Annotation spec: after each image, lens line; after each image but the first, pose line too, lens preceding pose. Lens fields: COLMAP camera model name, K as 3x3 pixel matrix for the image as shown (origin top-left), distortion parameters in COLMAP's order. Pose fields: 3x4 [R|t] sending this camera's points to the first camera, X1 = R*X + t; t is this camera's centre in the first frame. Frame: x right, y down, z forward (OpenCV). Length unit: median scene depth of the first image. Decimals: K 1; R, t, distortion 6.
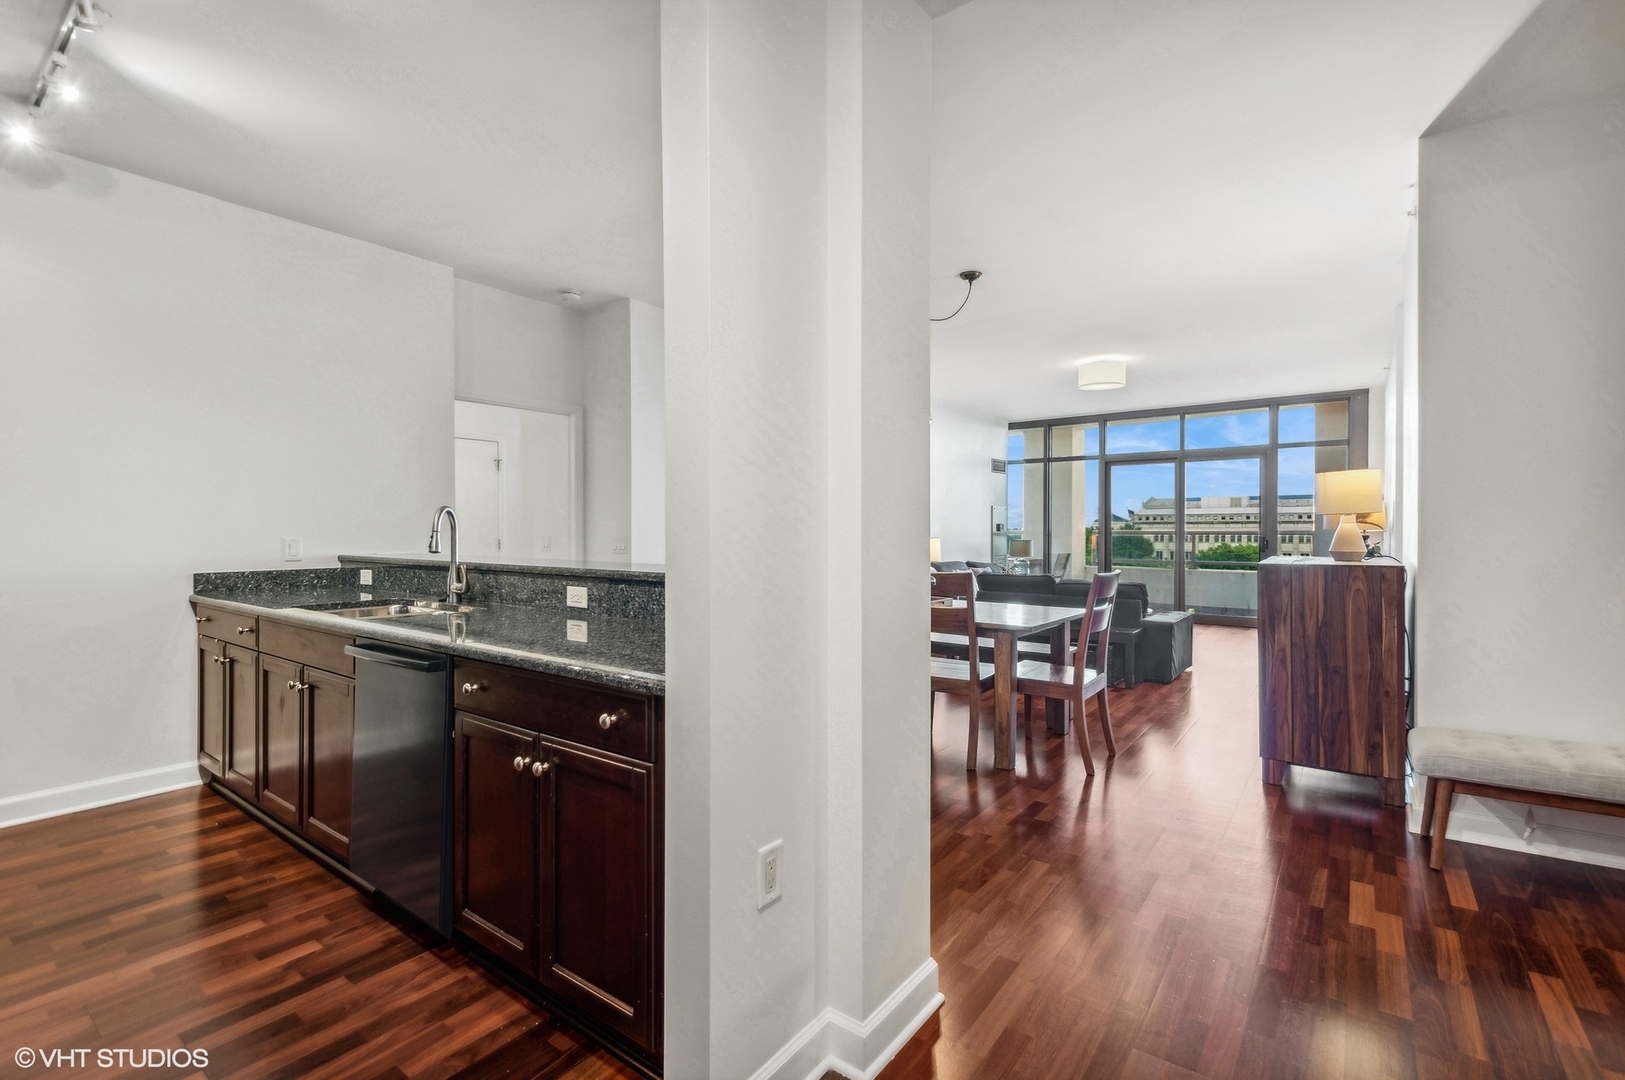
lens RADIAL K [[720.9, 0, 815.2], [0, 720.9, 532.6], [0, 0, 1]] dist [0.041018, -0.013133]
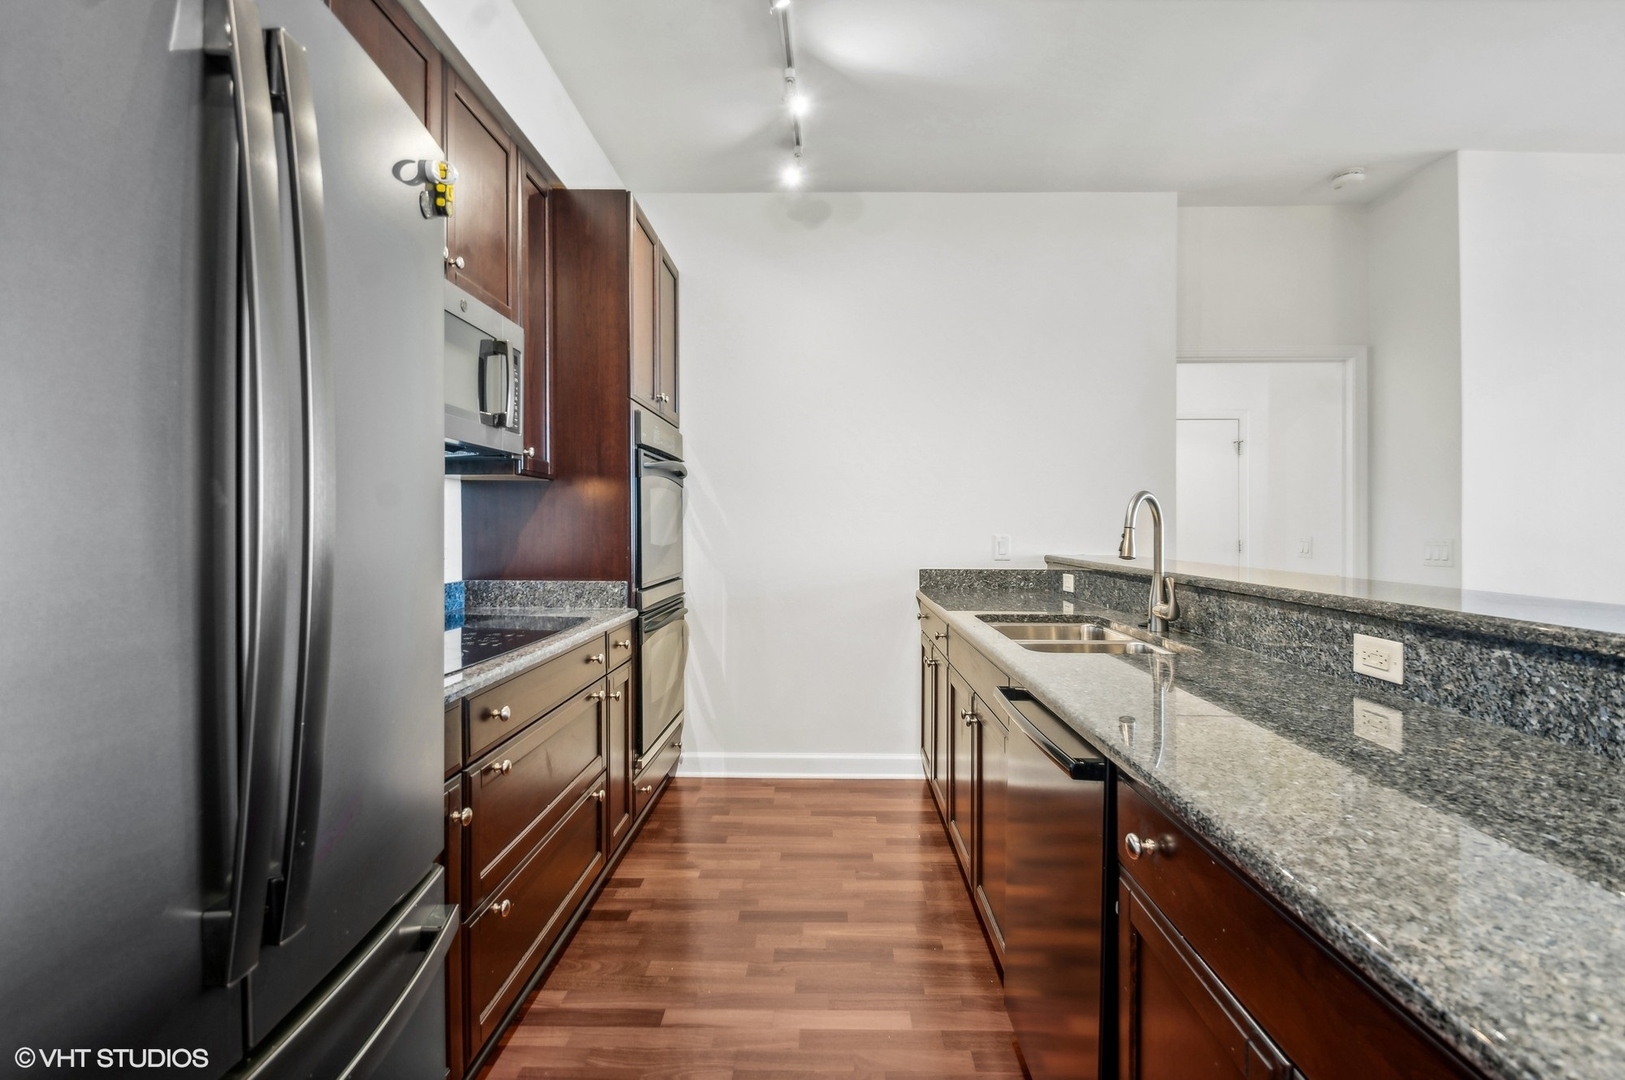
lens RADIAL K [[740.5, 0, 808.0], [0, 740.5, 521.9], [0, 0, 1]] dist [0.009150, -0.012831]
pose [[0.585948, -0.003646, -0.810340, -0.097471], [-0.007809, 0.999918, -0.010145, 0.001774], [0.810311, 0.012272, 0.585872, 0.256285]]
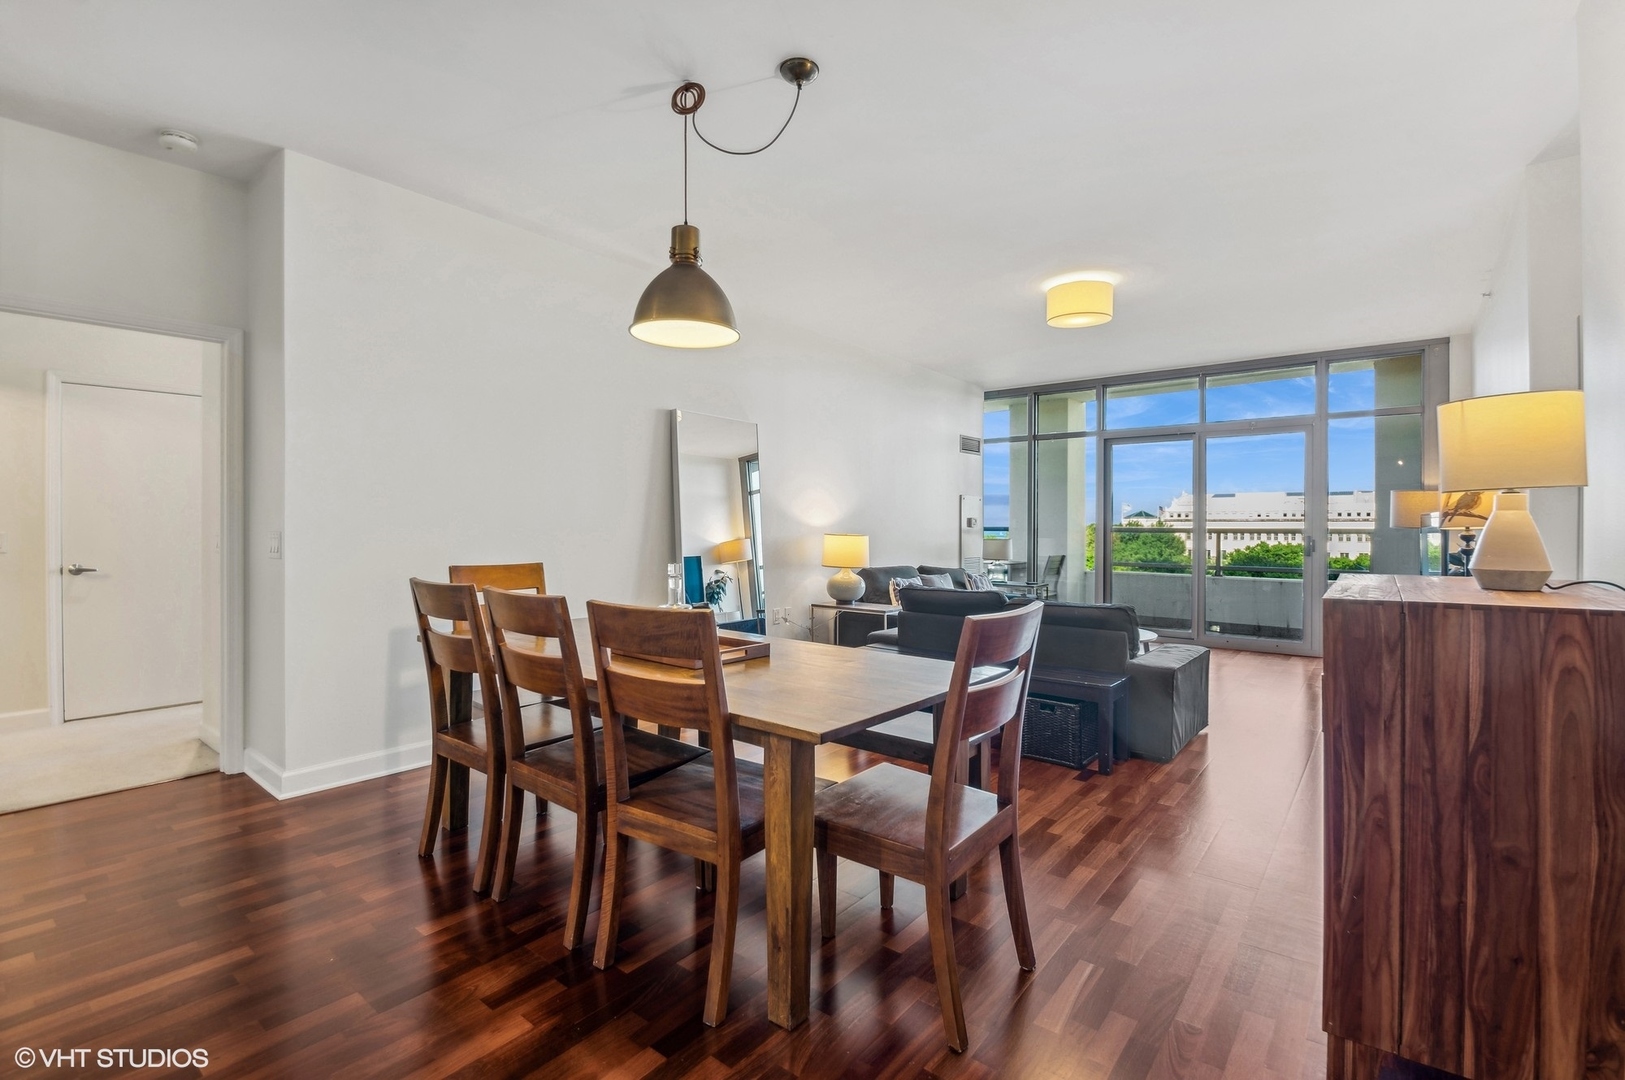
lens RADIAL K [[740.5, 0, 808.0], [0, 740.5, 521.9], [0, 0, 1]] dist [0.009150, -0.012831]
pose [[0.999328, 0.004567, -0.036358, 0.289957], [-0.004893, 0.999949, -0.008879, 0.001649], [0.036316, 0.009051, 0.999299, 0.504901]]
